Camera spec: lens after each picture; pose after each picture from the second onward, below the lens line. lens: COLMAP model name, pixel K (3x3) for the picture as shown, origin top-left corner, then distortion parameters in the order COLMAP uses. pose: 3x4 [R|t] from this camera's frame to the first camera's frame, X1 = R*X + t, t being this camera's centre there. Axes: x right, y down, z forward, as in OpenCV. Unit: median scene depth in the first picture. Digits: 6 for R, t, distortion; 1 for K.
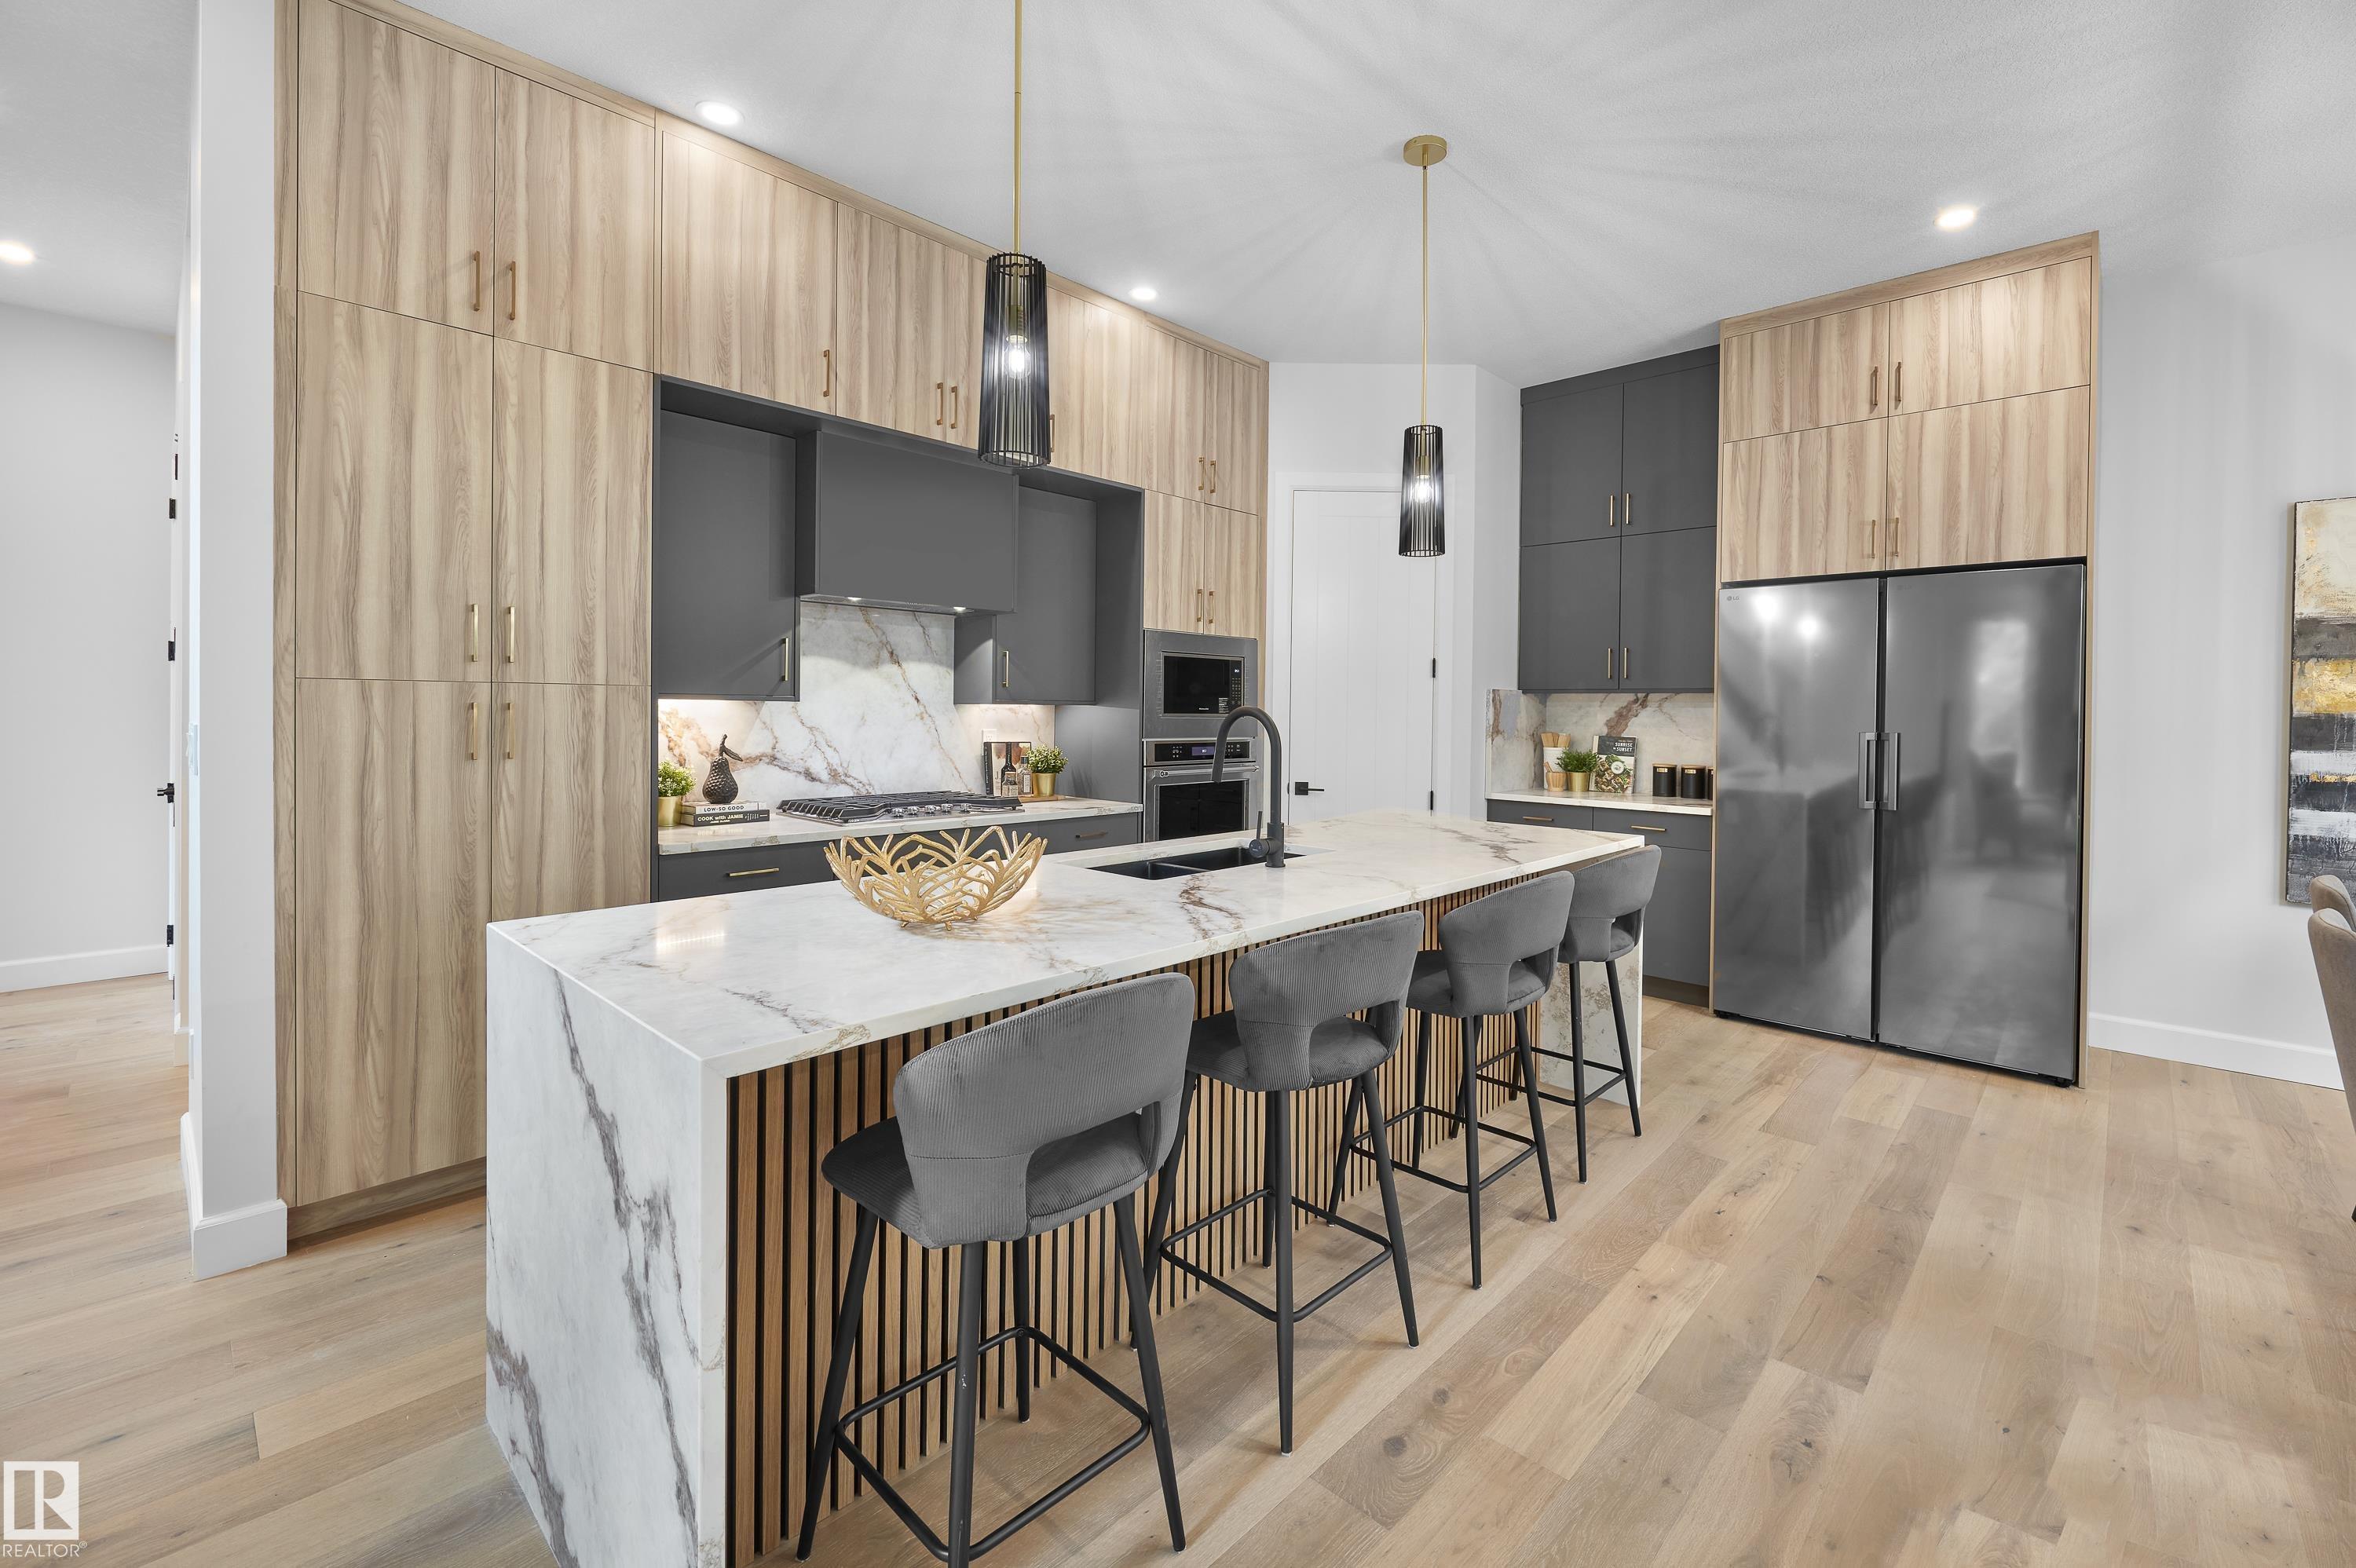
lens RADIAL K [[991.3, 0, 1270.2], [0, 991.3, 717.4], [0, 0, 1]] dist [-0.000187, -0.001277]
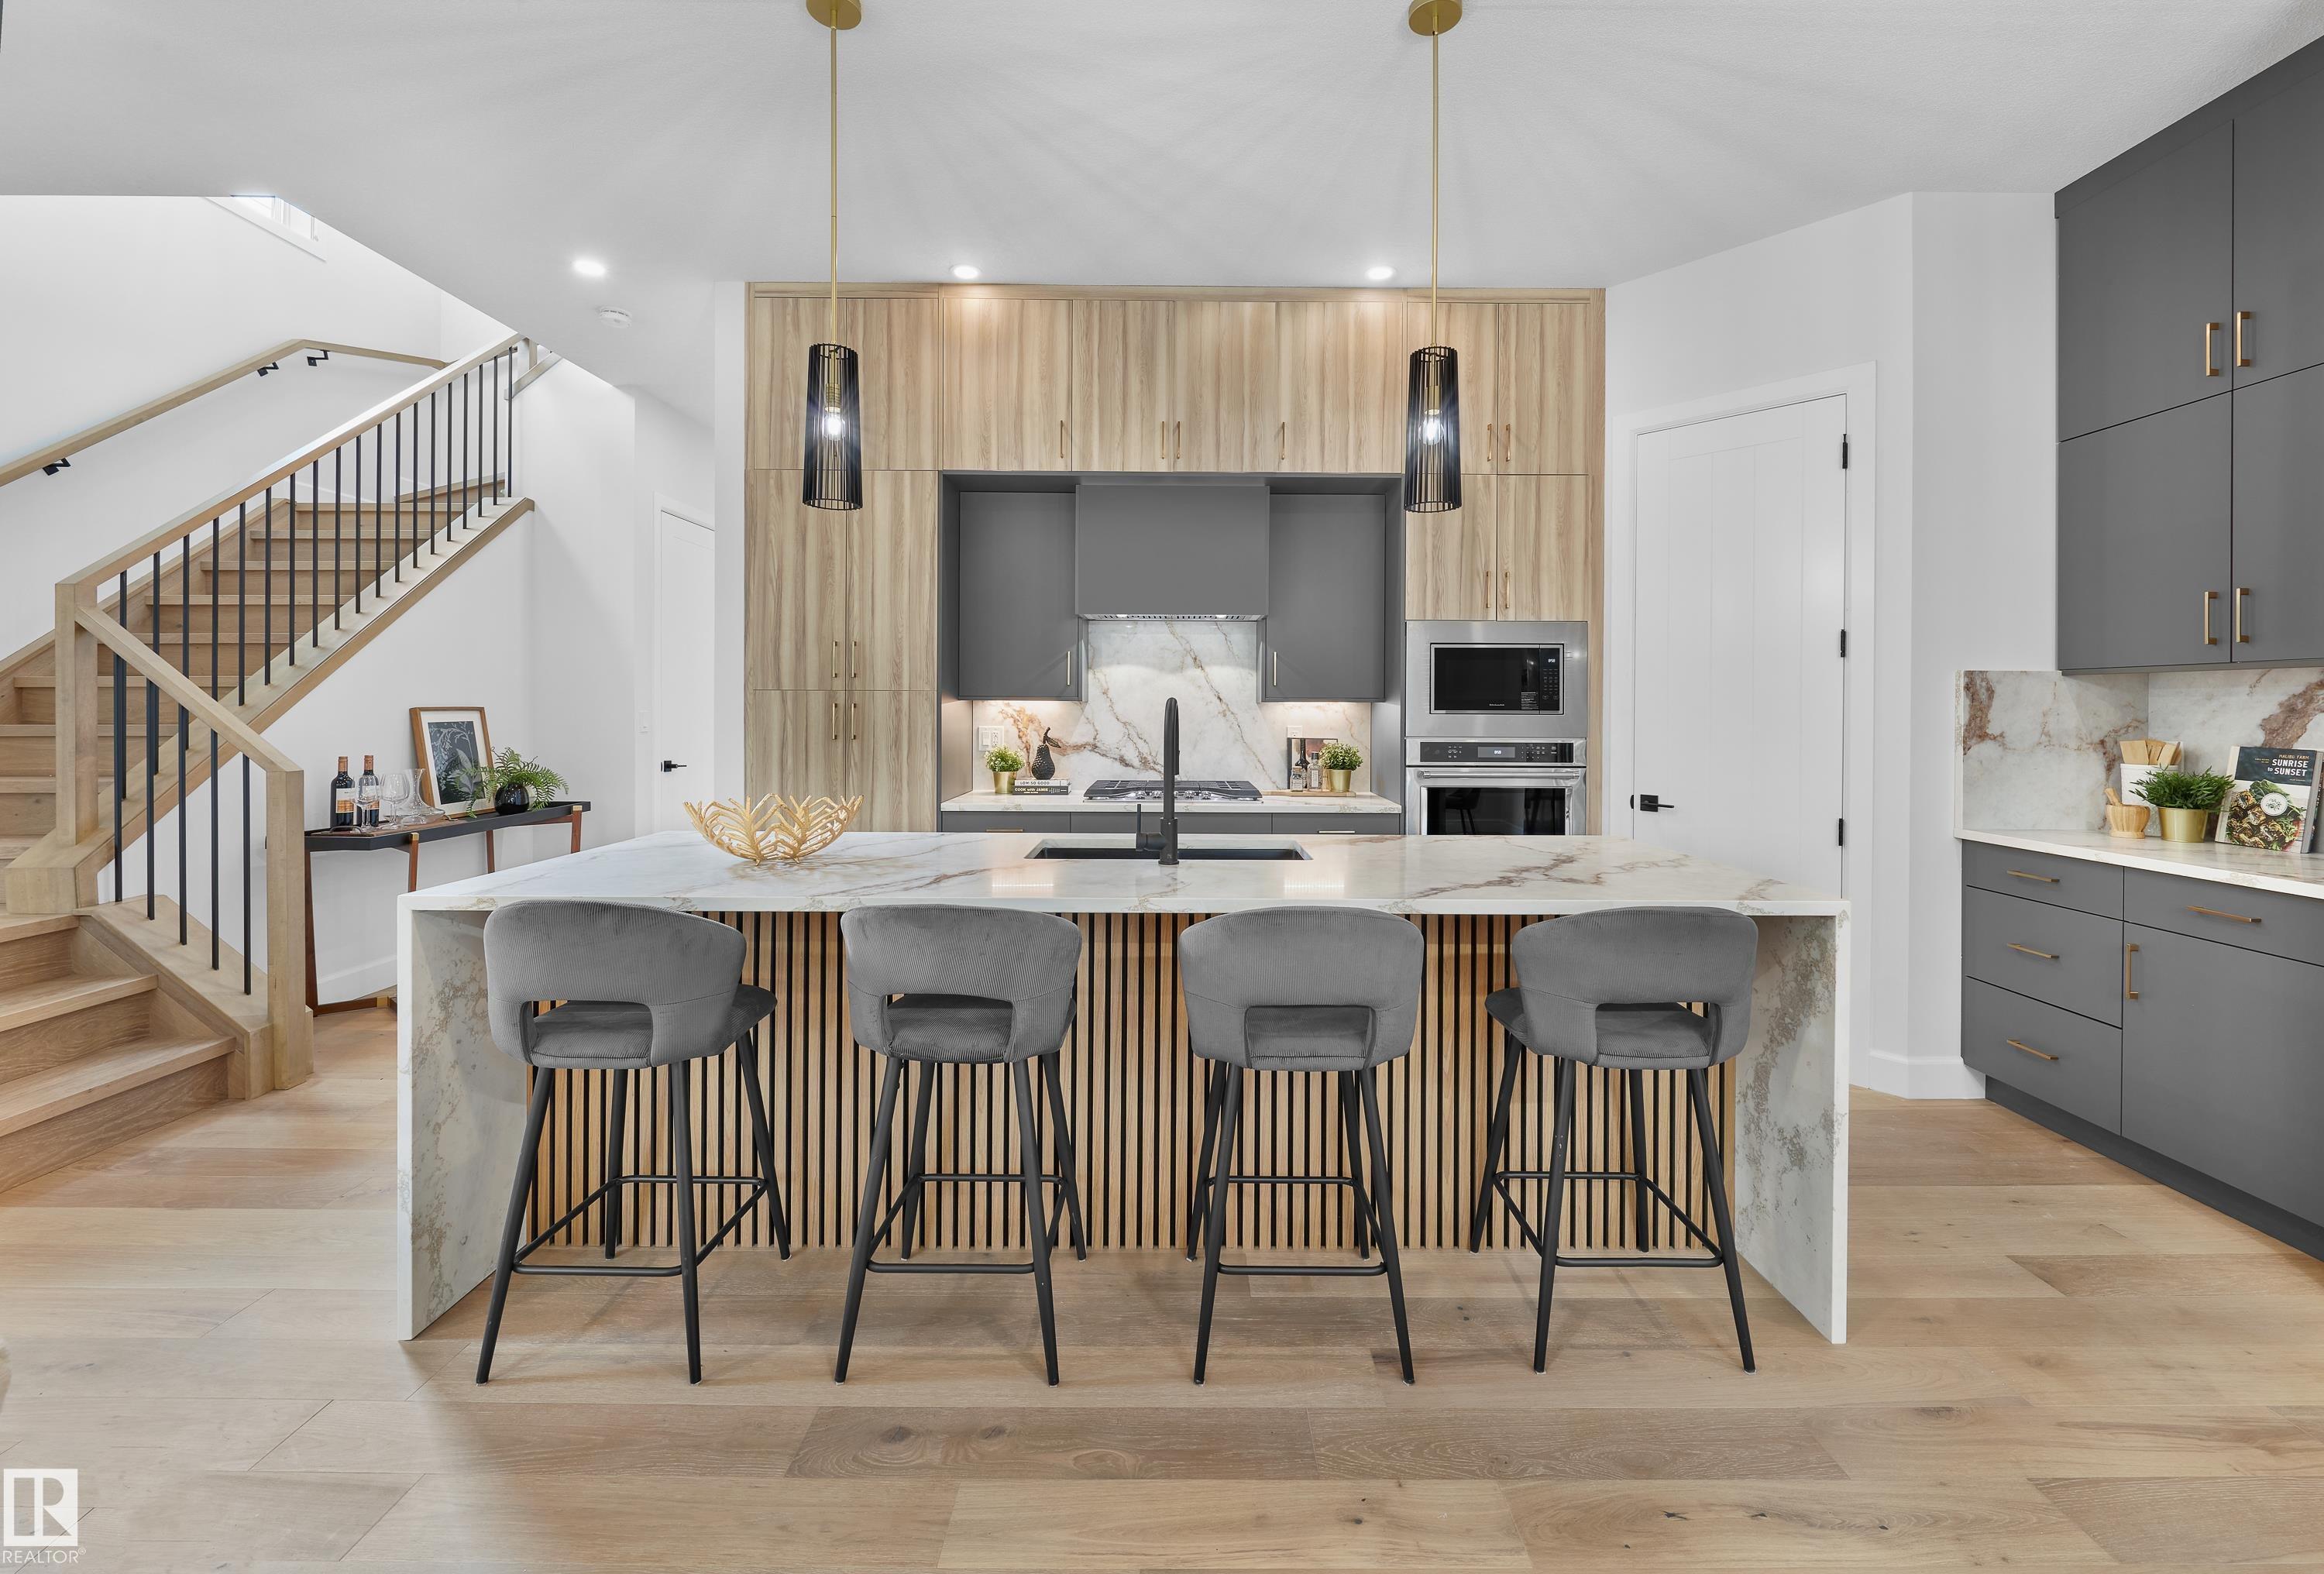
lens RADIAL K [[977.9, 0, 1217.5], [0, 977.9, 709.9], [0, 0, 1]] dist [-0.000187, -0.001277]
pose [[0.665764, -0.007025, -0.746129, 0.568211], [-0.002538, 0.999929, -0.011679, 0.009241], [0.746158, 0.009669, 0.665698, 0.305204]]
